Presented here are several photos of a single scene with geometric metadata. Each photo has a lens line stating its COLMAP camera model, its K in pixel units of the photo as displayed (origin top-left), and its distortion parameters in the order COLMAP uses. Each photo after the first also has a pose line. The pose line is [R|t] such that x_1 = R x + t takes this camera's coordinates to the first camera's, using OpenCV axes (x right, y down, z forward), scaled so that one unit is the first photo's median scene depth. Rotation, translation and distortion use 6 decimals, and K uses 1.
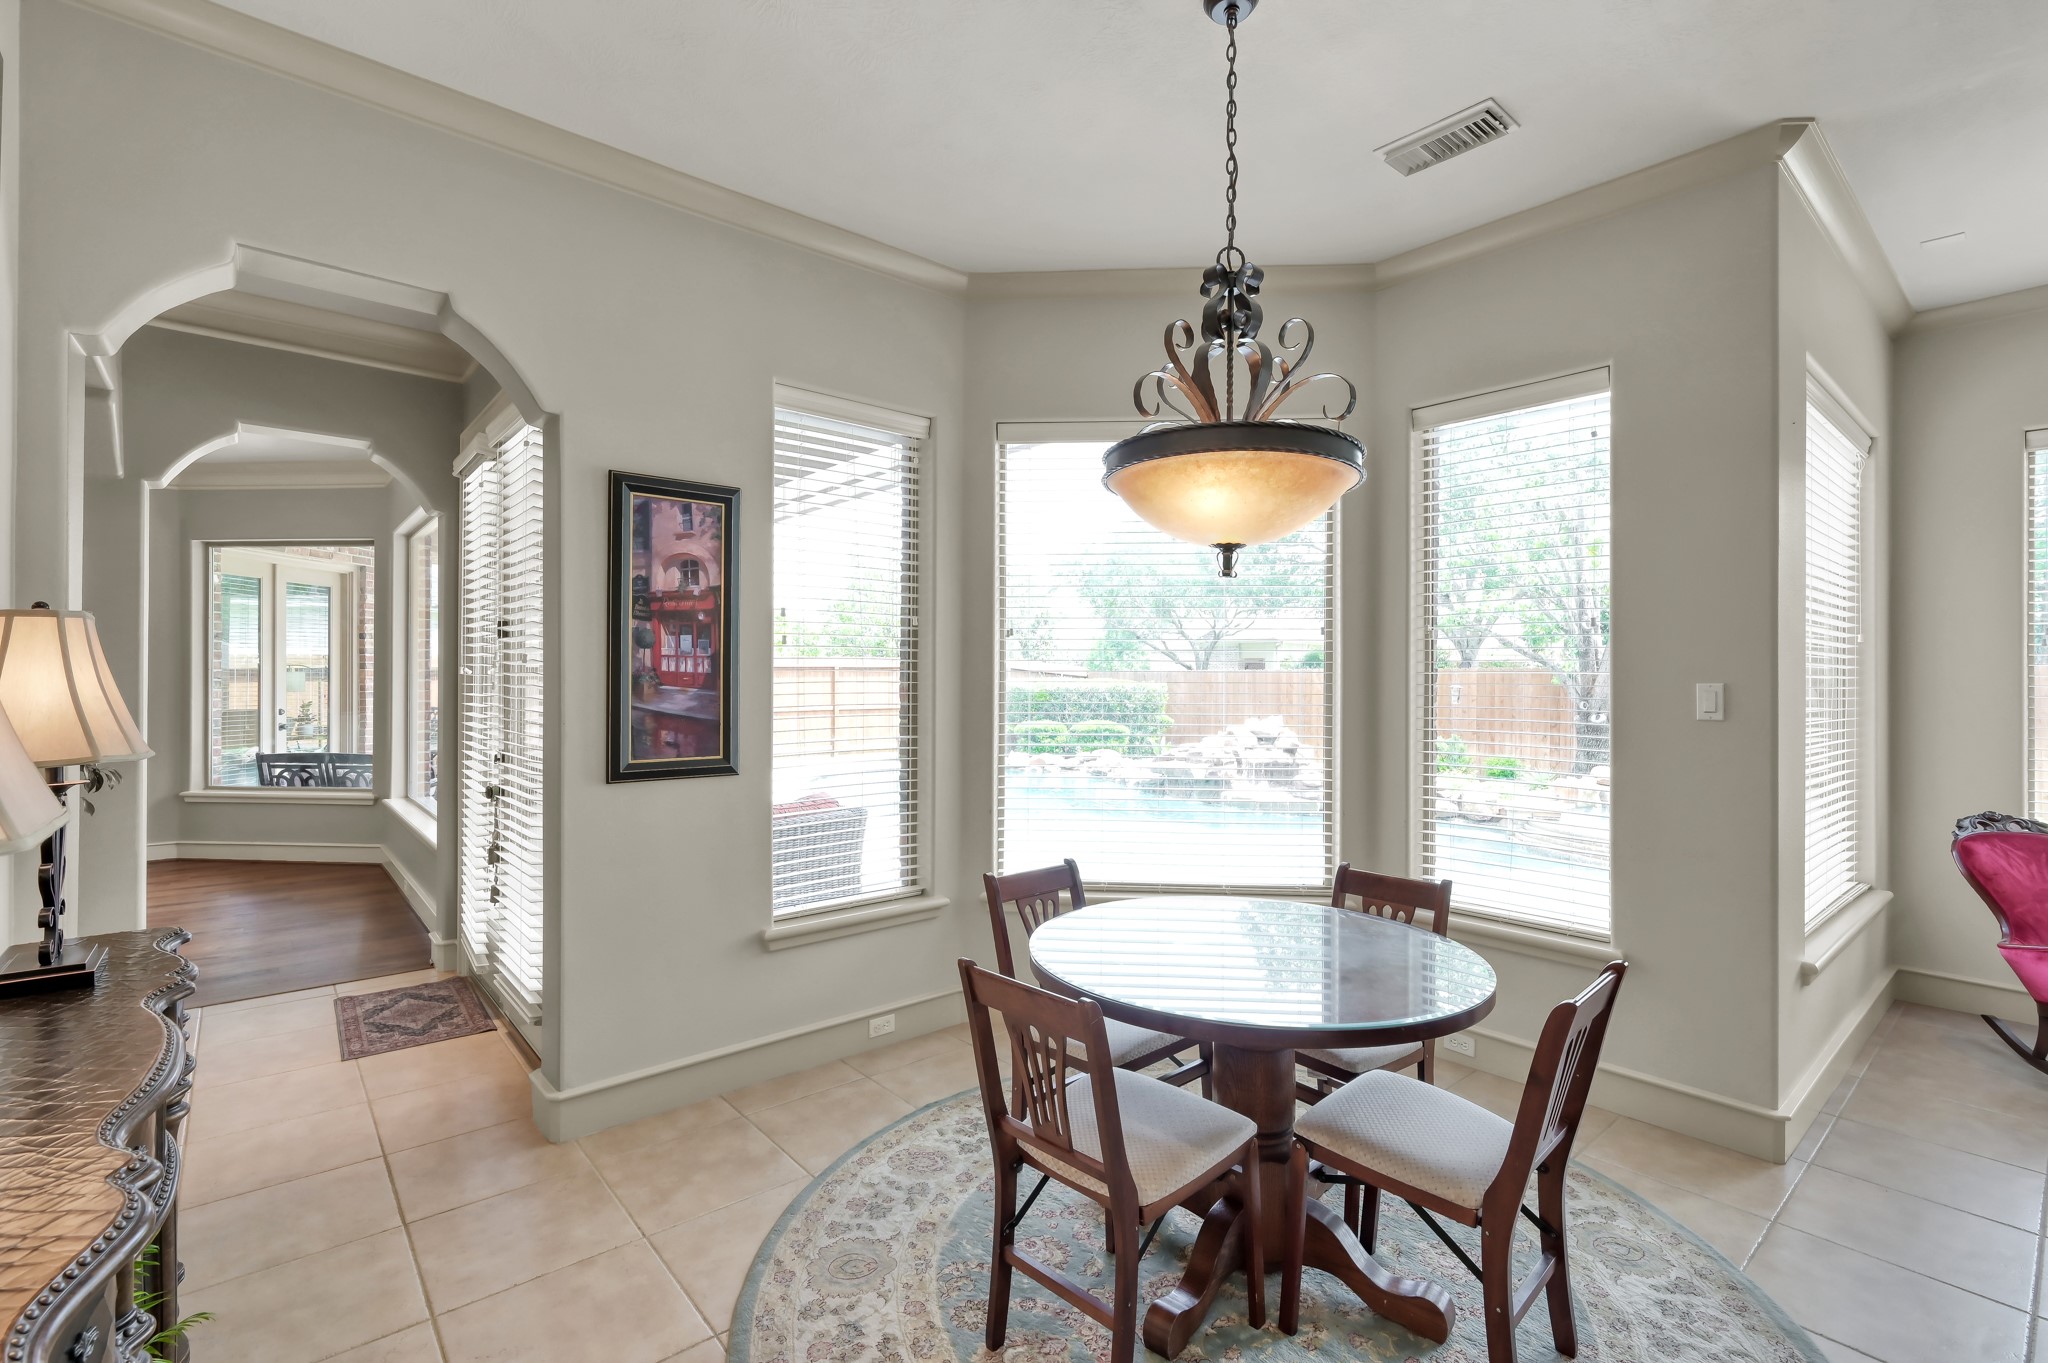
lens RADIAL K [[915.8, 0, 1019.7], [0, 915.8, 676.1], [0, 0, 1]] dist [-0.001747, -0.000626]
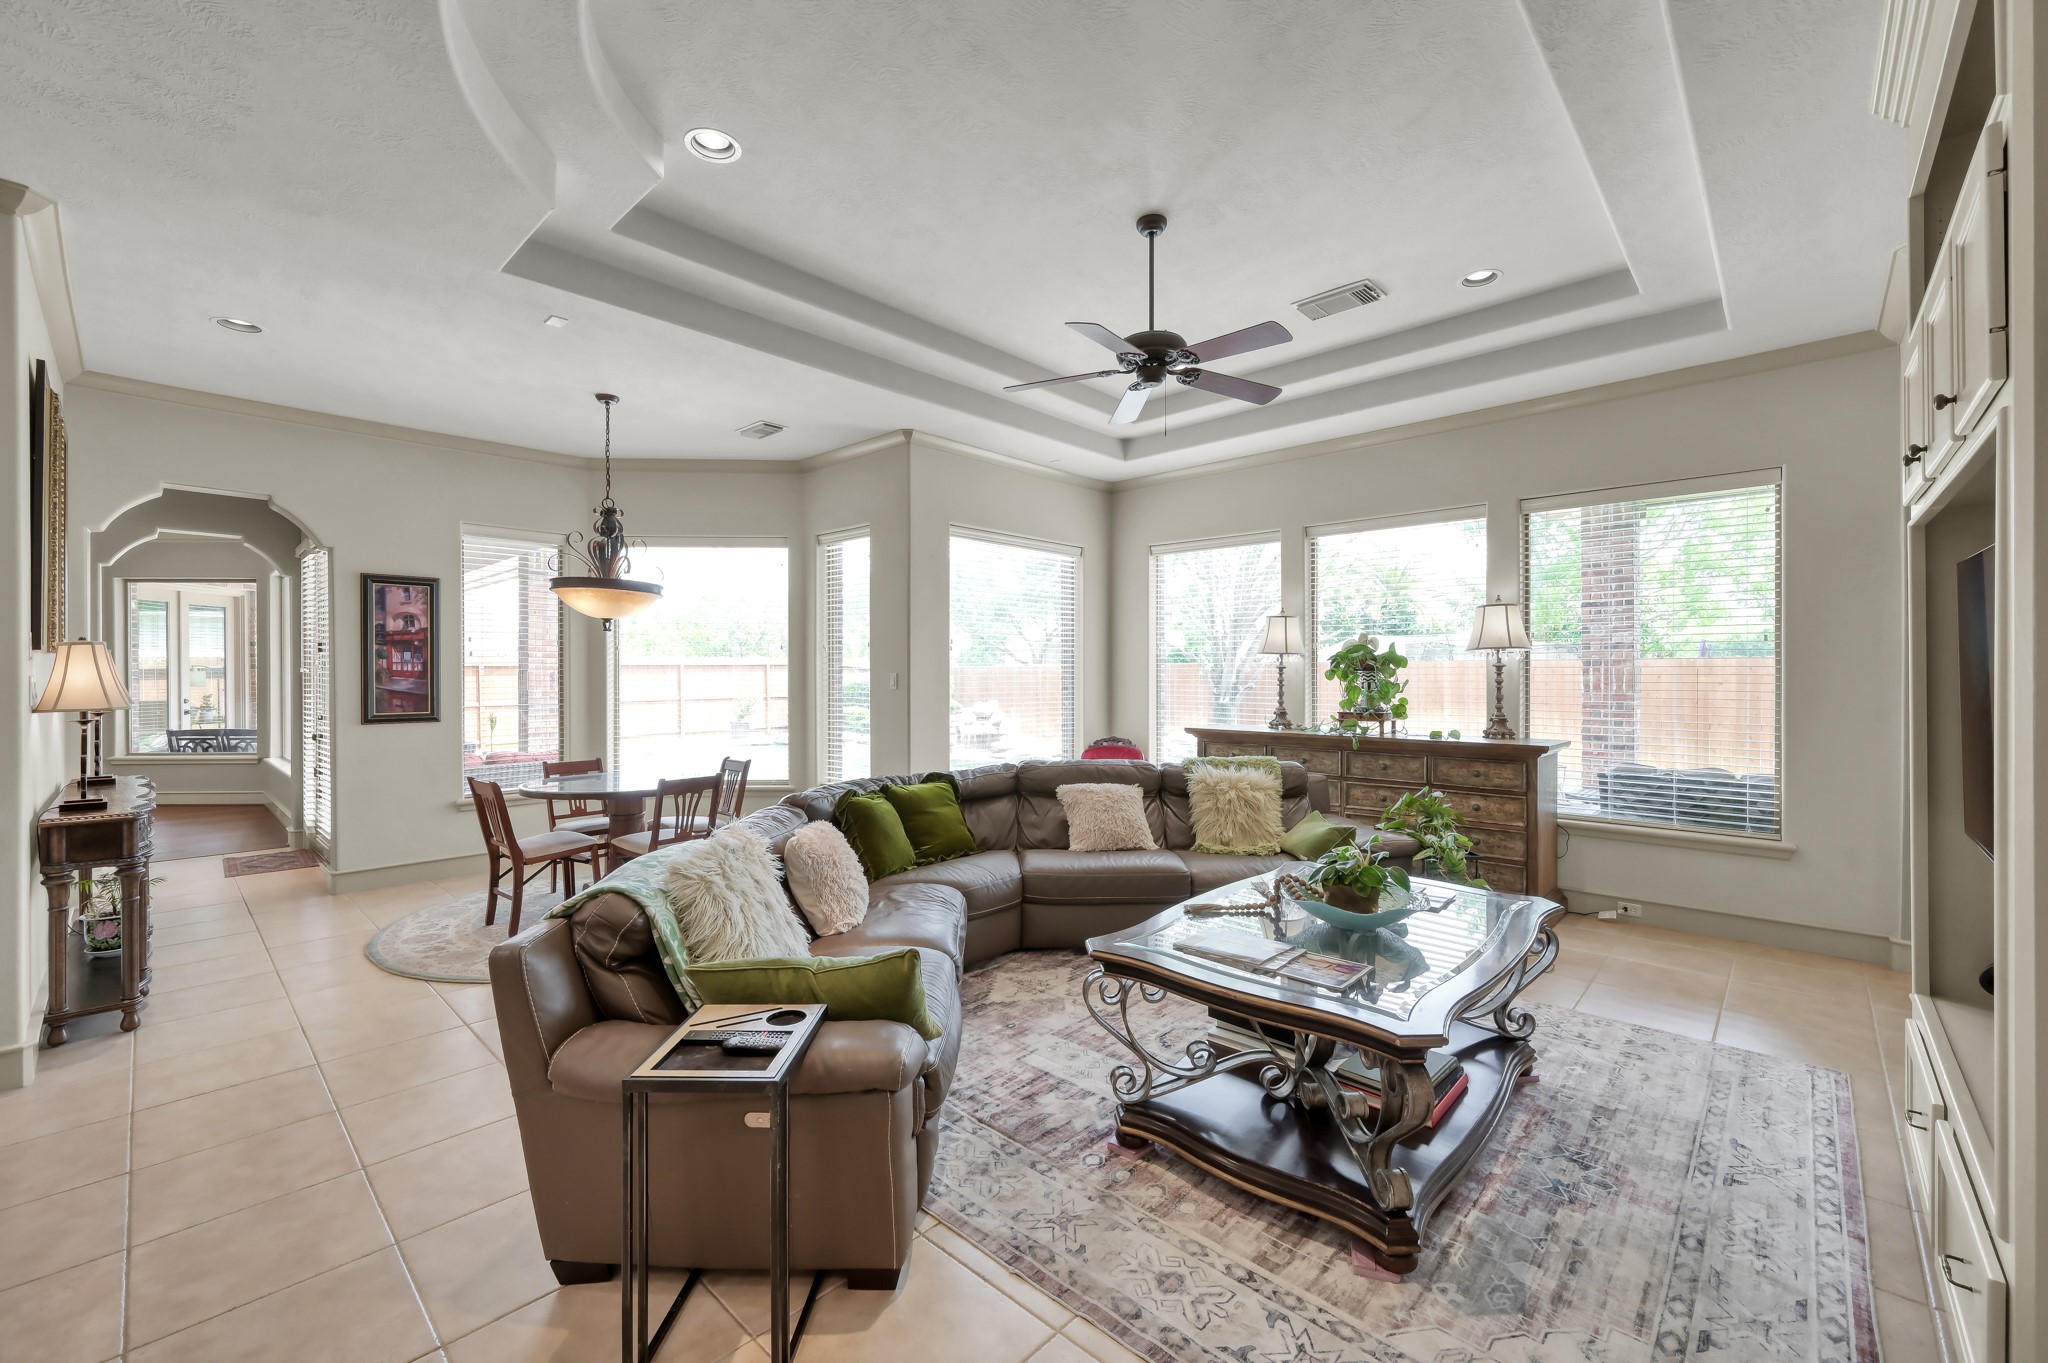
lens RADIAL K [[831.1, 0, 1019.7], [0, 831.1, 675.2], [0, 0, 1]] dist [-0.001917, 0.000388]
pose [[0.993981, -0.005523, 0.109415, 0.578322], [0.005066, 0.999977, 0.004457, 0.003651], [-0.109437, -0.003876, 0.993986, -0.721807]]
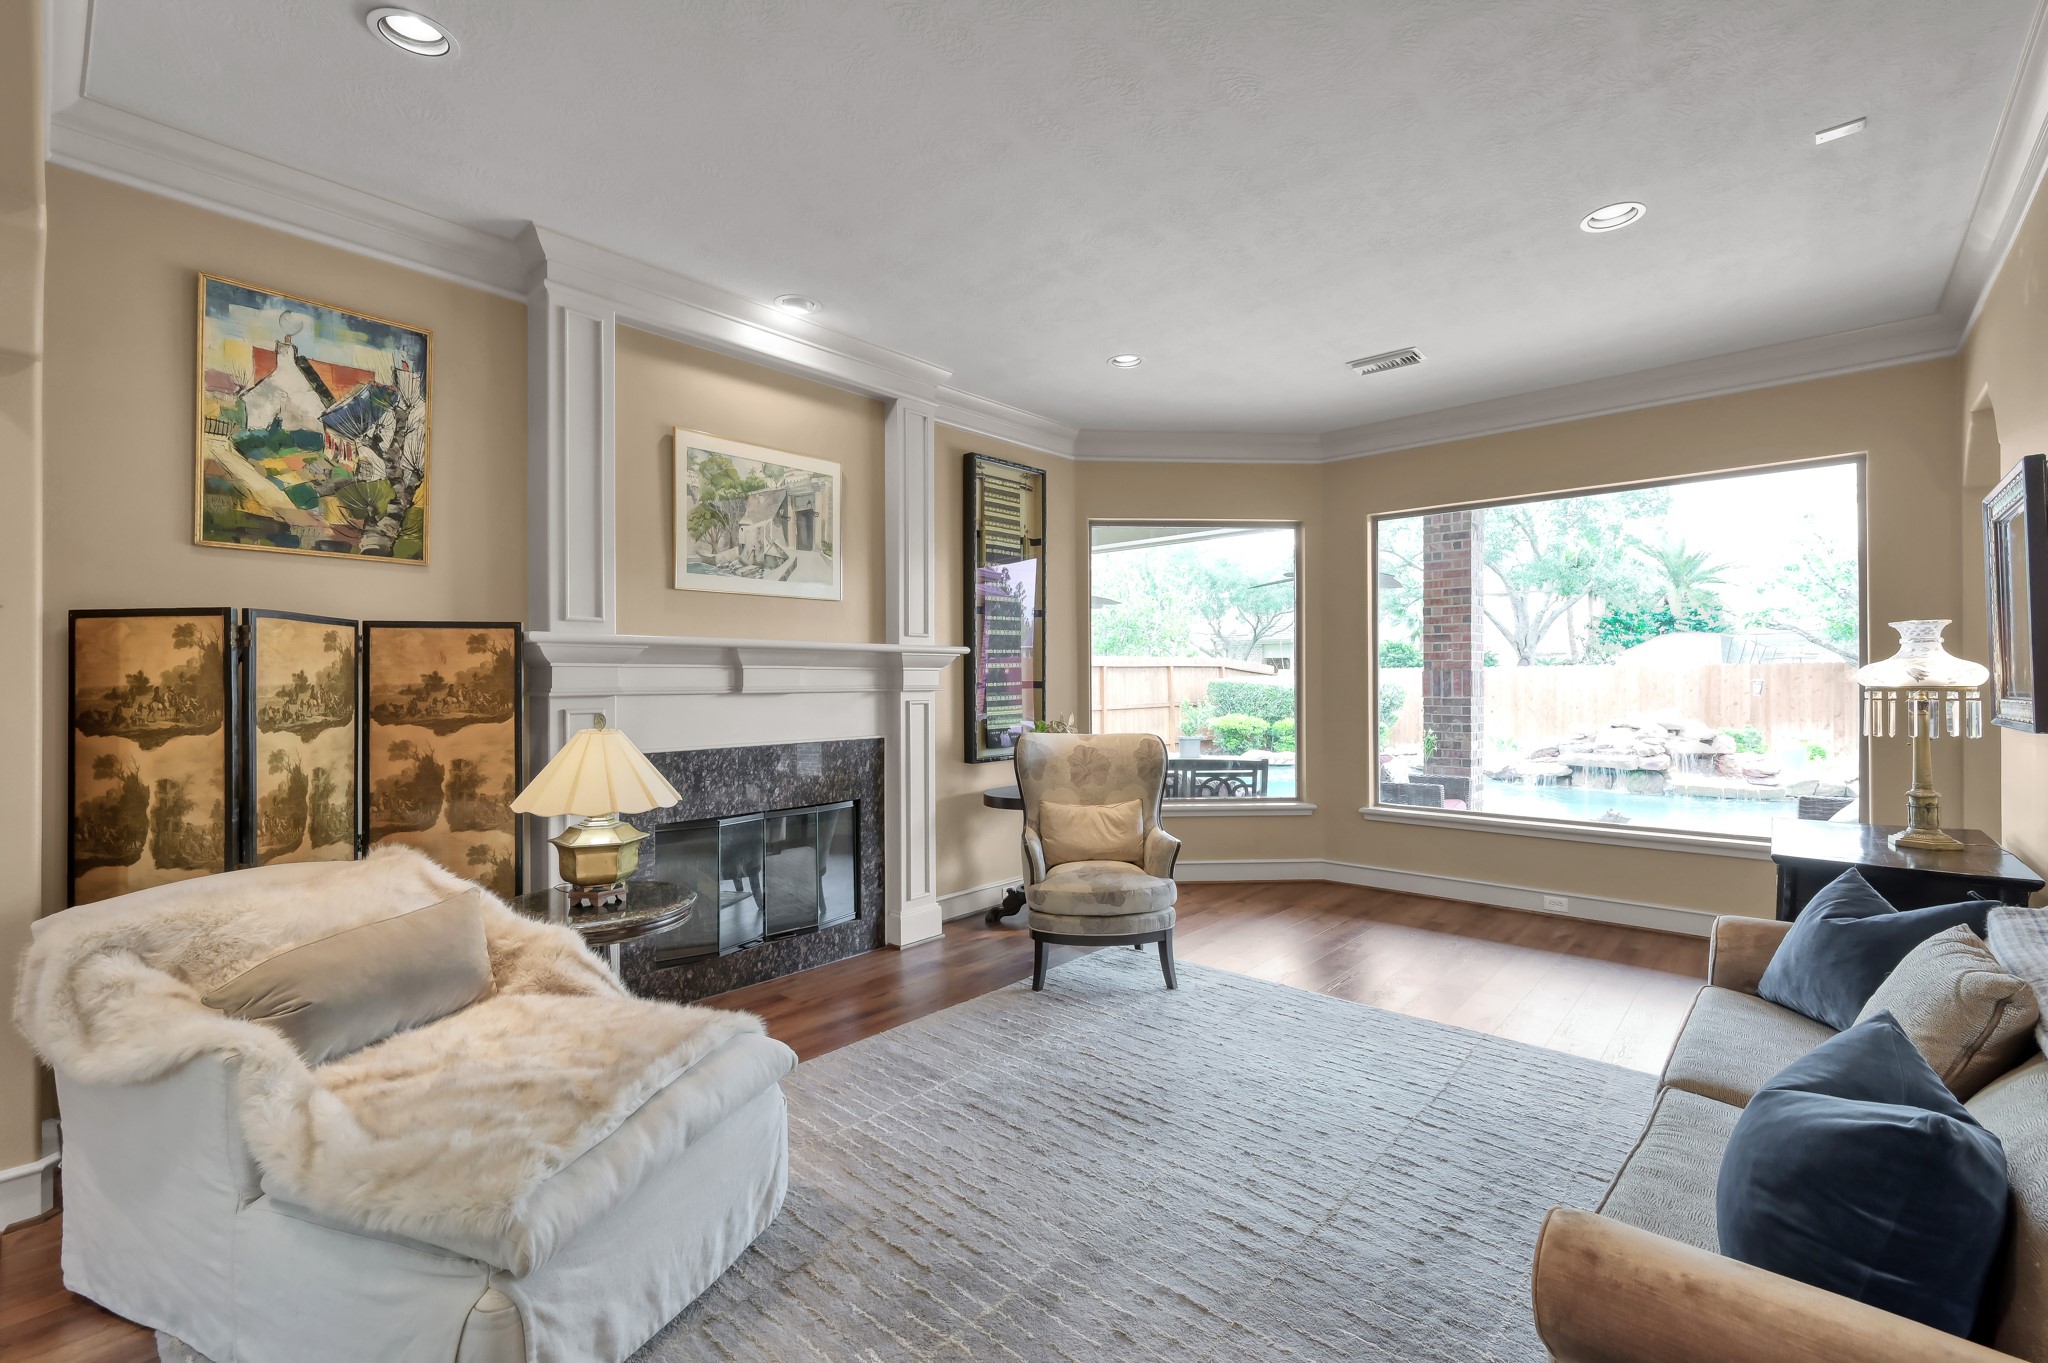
lens RADIAL K [[887.2, 0, 1016.1], [0, 887.2, 678.5], [0, 0, 1]] dist [-0.001202, -0.000073]
pose [[0.990599, -0.006986, 0.136618, -1.254298], [0.006571, 0.999972, 0.003486, 0.000975], [-0.136639, -0.002556, 0.990618, 0.192139]]
